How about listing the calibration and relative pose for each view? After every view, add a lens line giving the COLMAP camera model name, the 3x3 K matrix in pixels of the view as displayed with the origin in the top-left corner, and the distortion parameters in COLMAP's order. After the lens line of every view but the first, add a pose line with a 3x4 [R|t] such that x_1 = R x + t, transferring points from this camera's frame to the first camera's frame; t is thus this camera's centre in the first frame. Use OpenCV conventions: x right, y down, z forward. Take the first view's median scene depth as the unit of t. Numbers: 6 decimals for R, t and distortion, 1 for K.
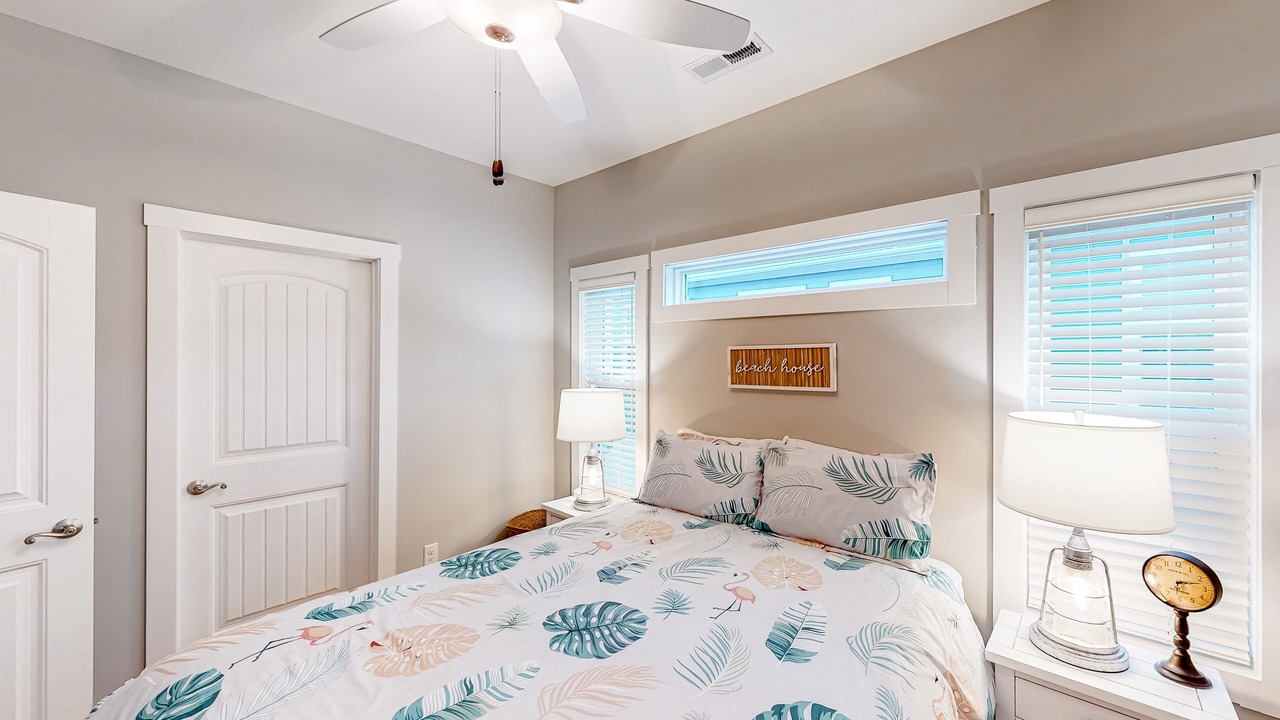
lens RADIAL K [[504.2, 0, 640.0], [0, 504.2, 360.0], [0, 0, 1]] dist [-0.031056, -0.000013]
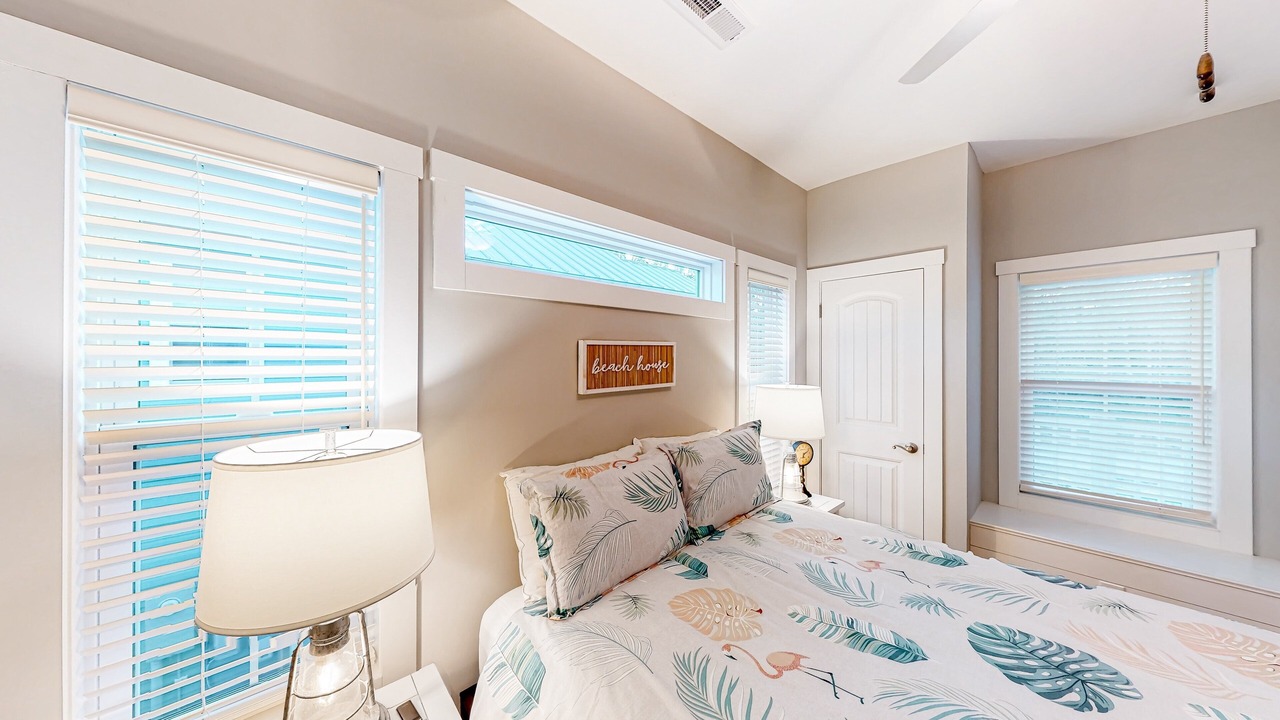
lens RADIAL K [[409.5, 0, 645.1], [0, 409.5, 356.8], [0, 0, 1]] dist [-0.000527, -0.000026]
pose [[0.046458, -0.005065, 0.998907, -0.495998], [0.004091, 0.999980, 0.004880, -0.005292], [-0.998912, 0.003860, 0.046477, 0.984837]]
